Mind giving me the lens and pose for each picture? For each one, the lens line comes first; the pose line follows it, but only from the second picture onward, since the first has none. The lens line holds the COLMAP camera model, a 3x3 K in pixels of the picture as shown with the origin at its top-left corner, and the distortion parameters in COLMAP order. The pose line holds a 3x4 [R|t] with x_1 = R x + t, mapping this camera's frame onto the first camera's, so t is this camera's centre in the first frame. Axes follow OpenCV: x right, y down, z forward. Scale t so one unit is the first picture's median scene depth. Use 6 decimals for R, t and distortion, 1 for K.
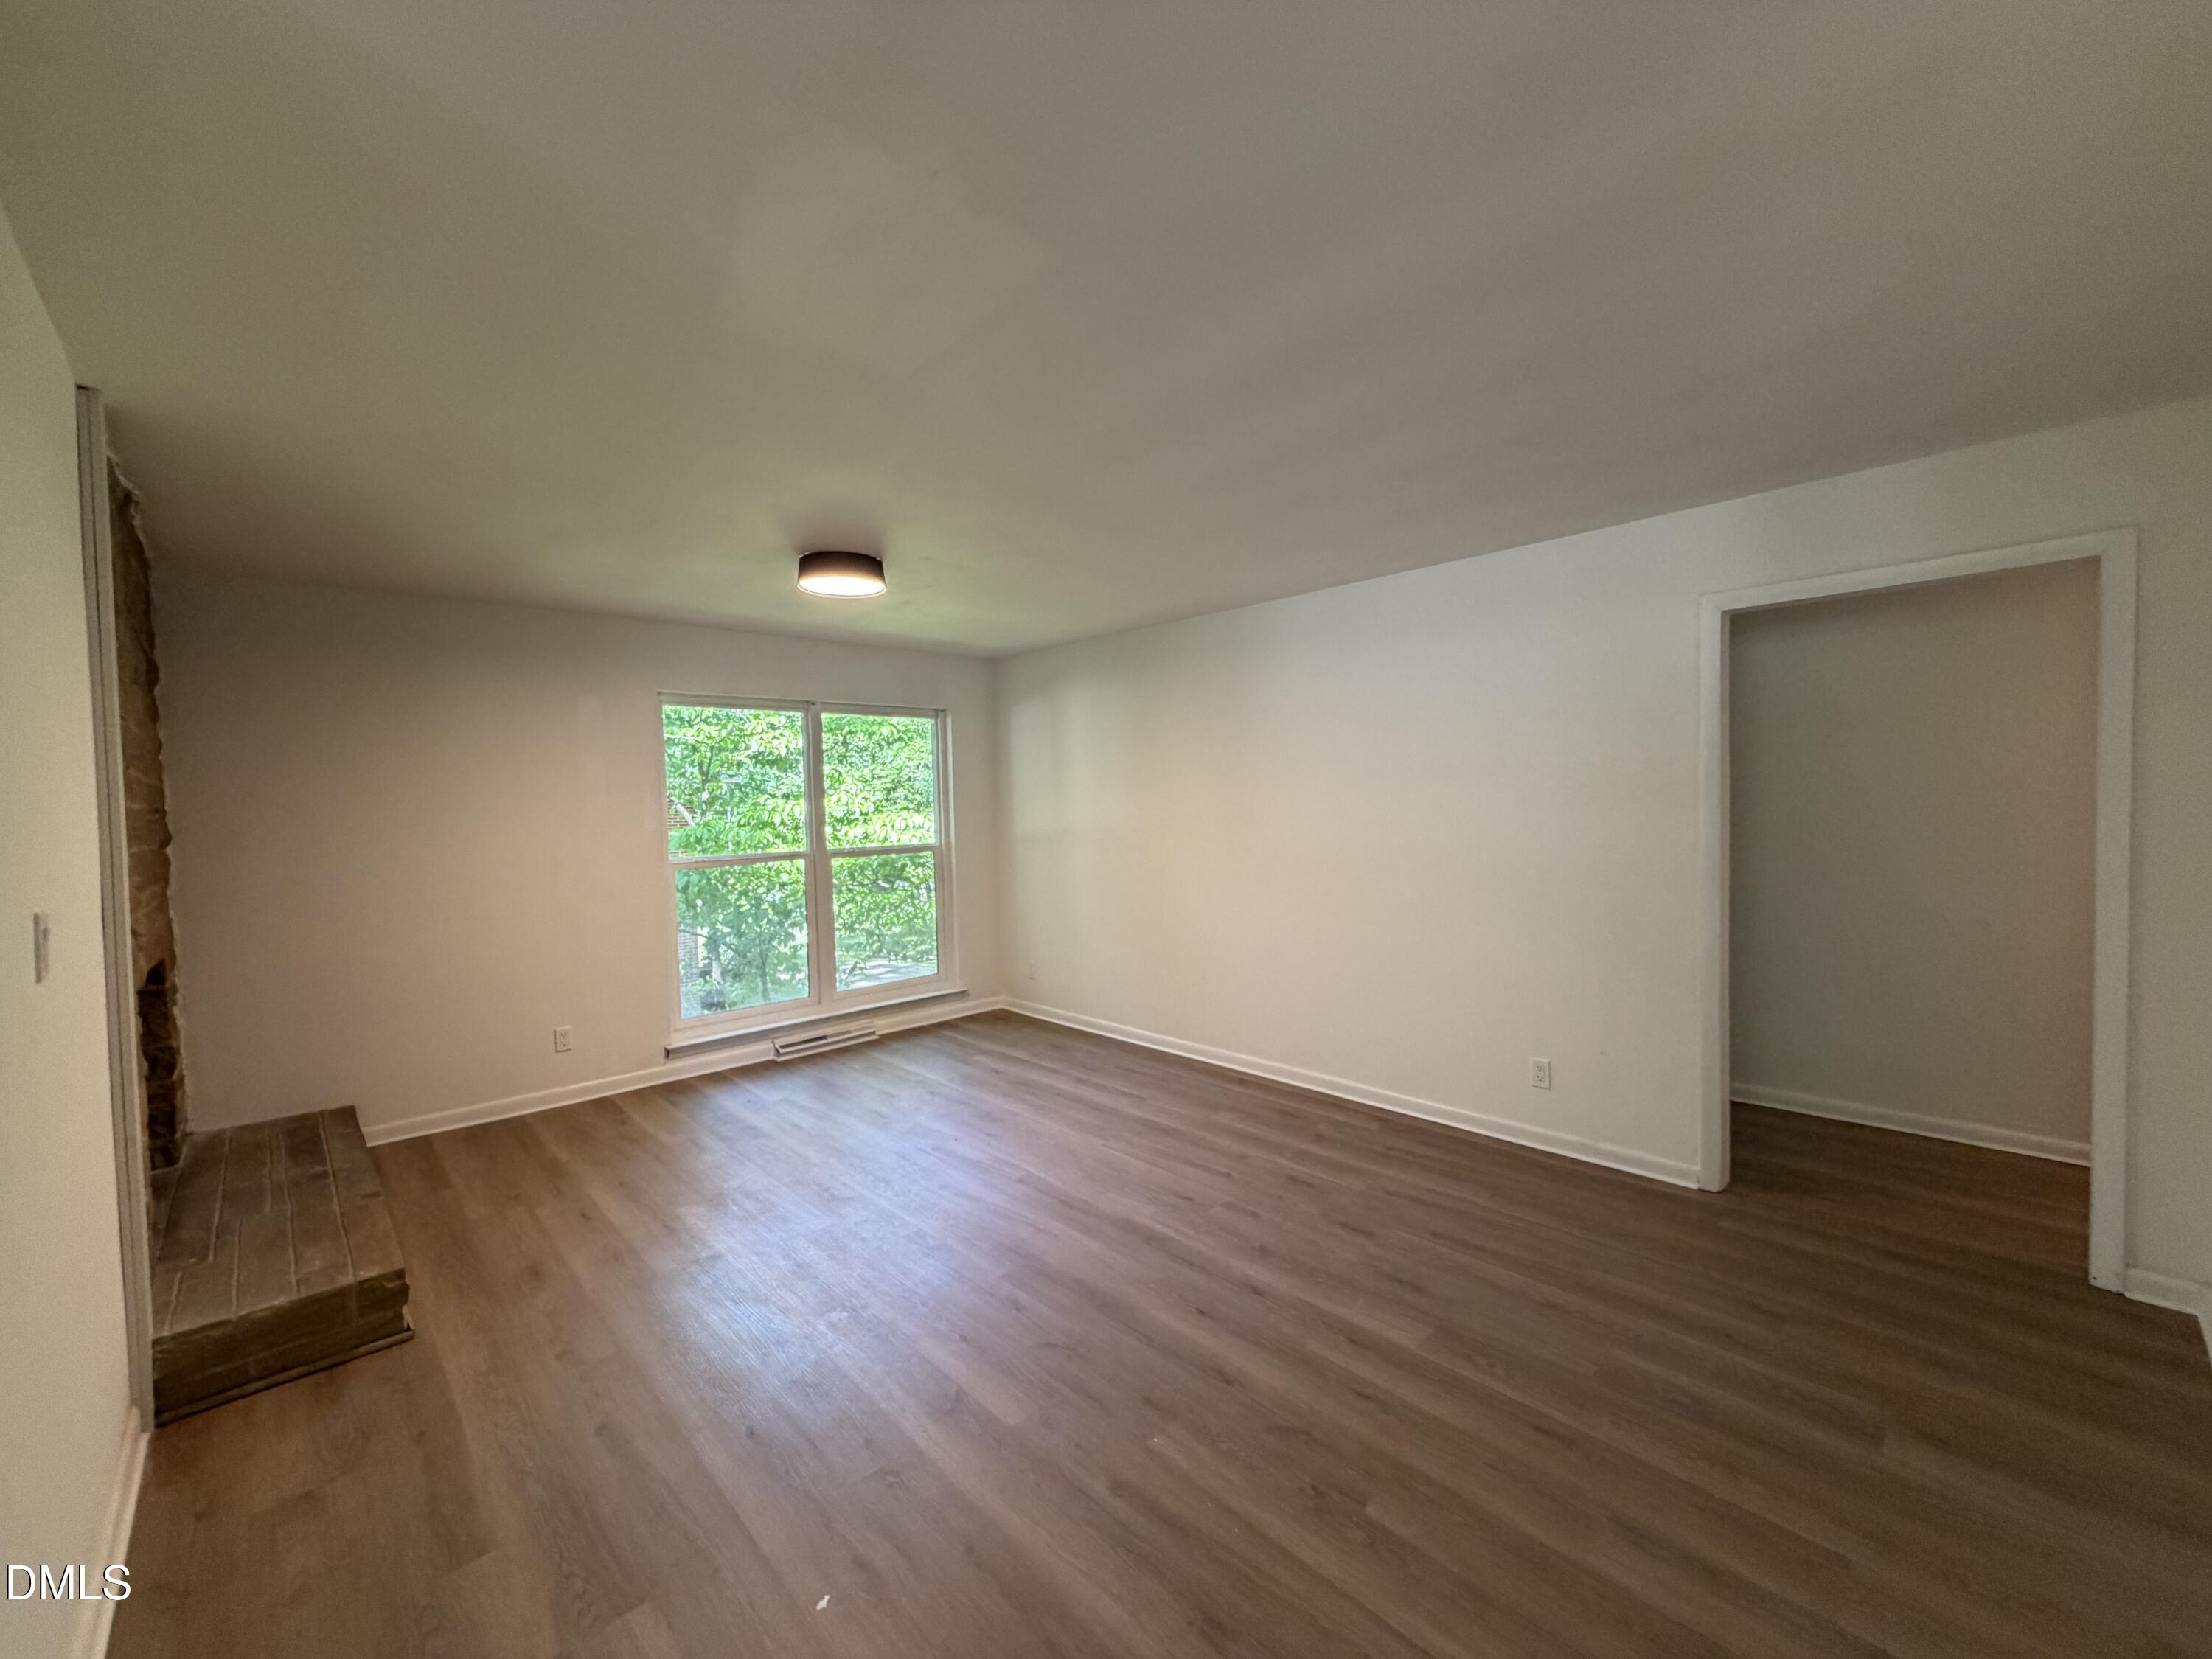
lens RADIAL K [[878.3, 0, 1100.7], [0, 878.3, 834.9], [0, 0, 1]] dist [-0.003407, -0.000517]
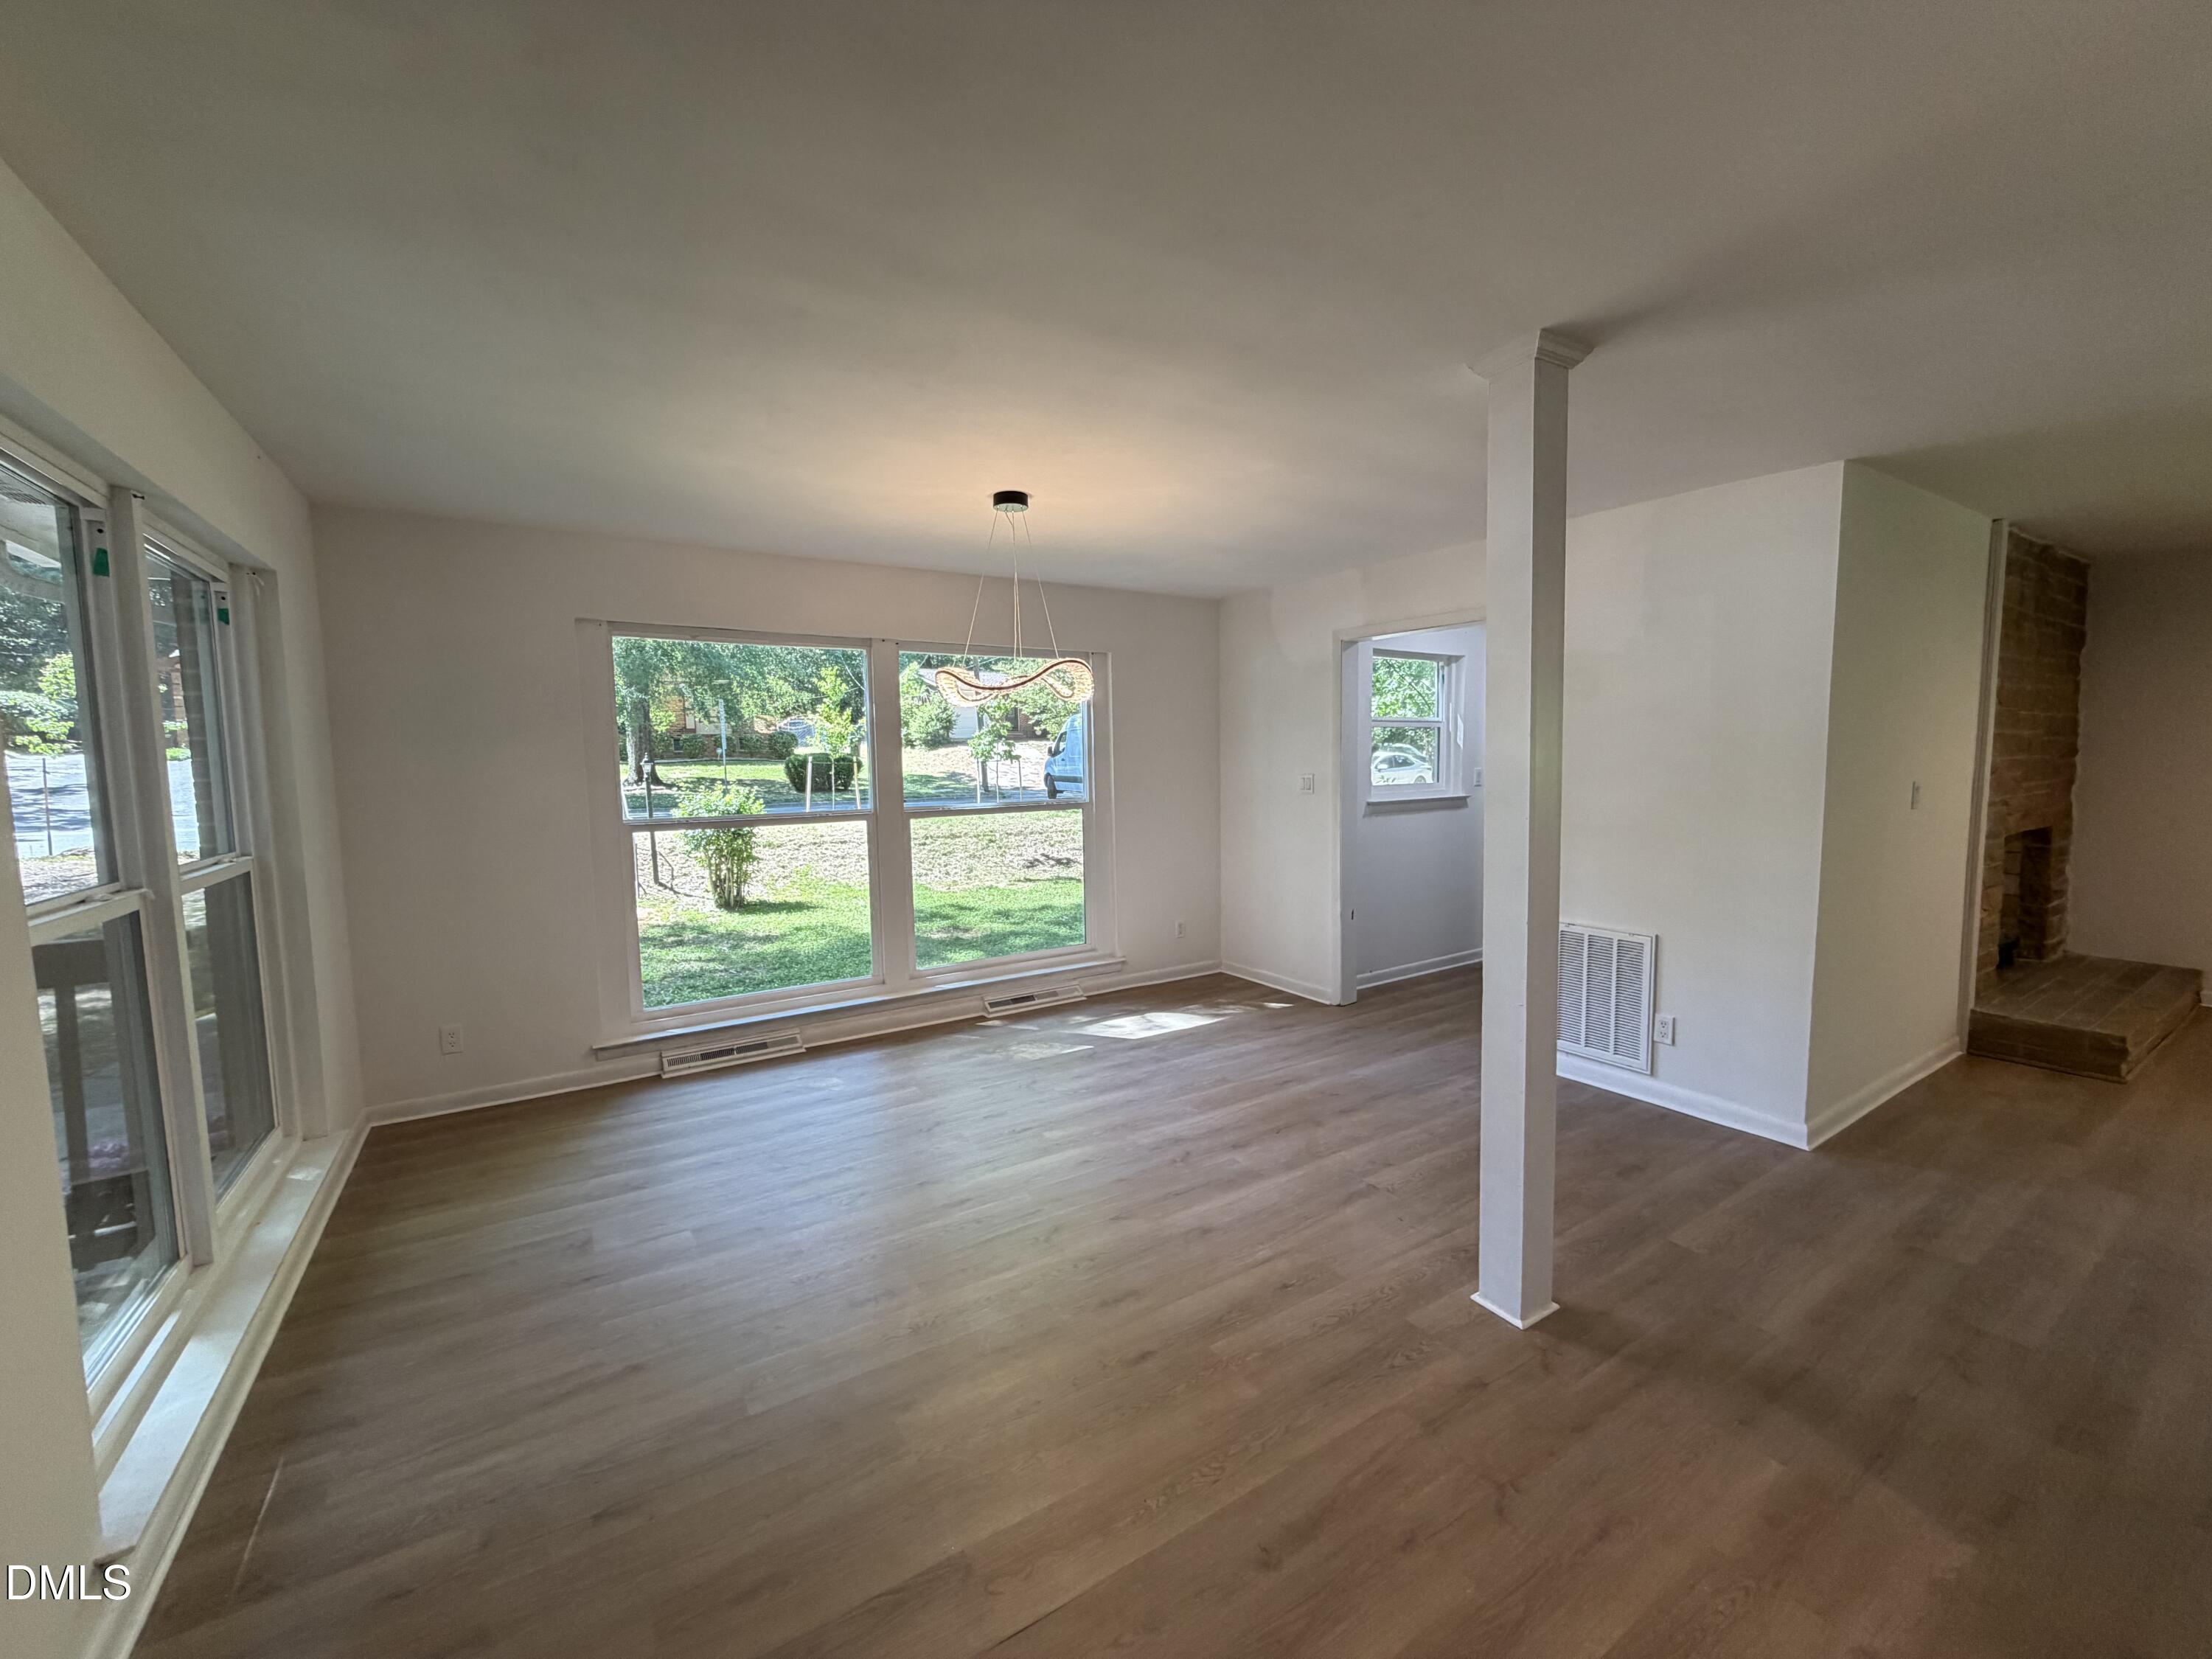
lens RADIAL K [[878.3, 0, 1101.4], [0, 878.3, 828.0], [0, 0, 1]] dist [-0.003407, -0.000517]
pose [[-0.181561, 0.108577, -0.977367, 0.704613], [-0.009079, 0.993658, 0.112073, -0.016550], [0.983338, 0.029222, -0.179424, -0.357052]]
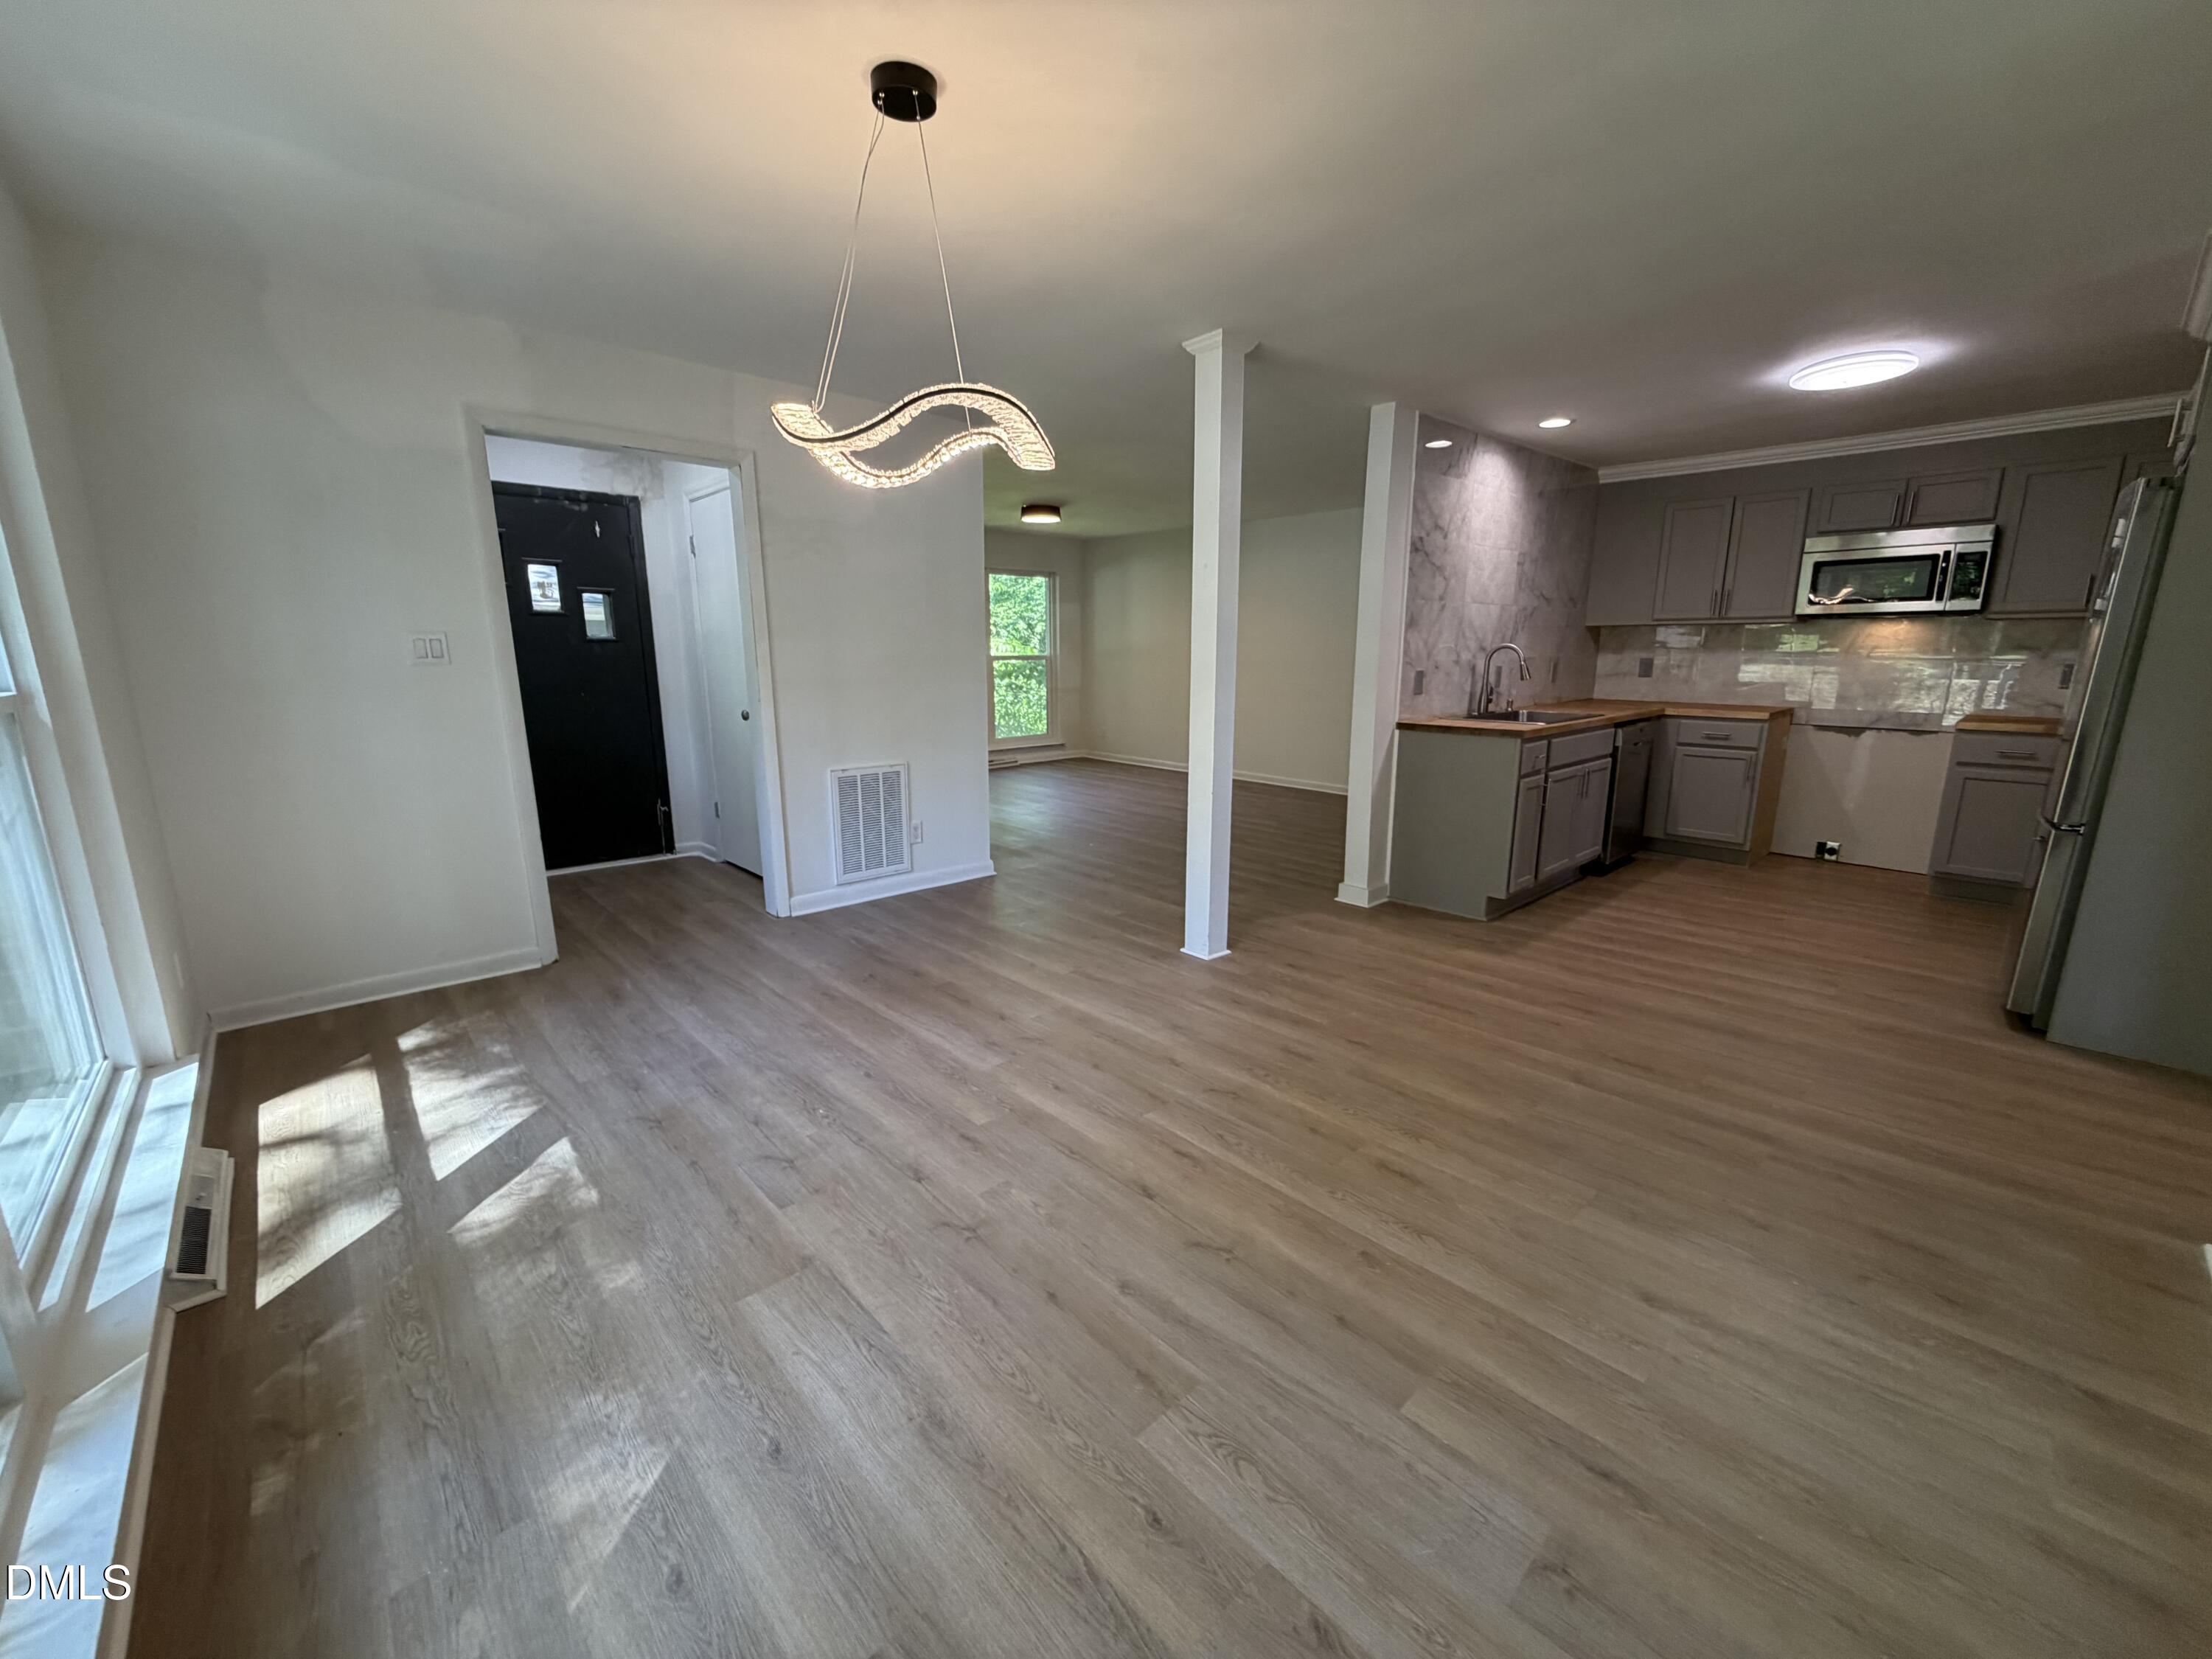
lens RADIAL K [[878.3, 0, 1101.8], [0, 878.3, 834.9], [0, 0, 1]] dist [-0.003407, -0.000517]
pose [[0.999594, 0.027940, -0.005497, -0.114147], [-0.026533, 0.983956, 0.176429, 0.085411], [0.010338, -0.176212, 0.984298, -1.228766]]
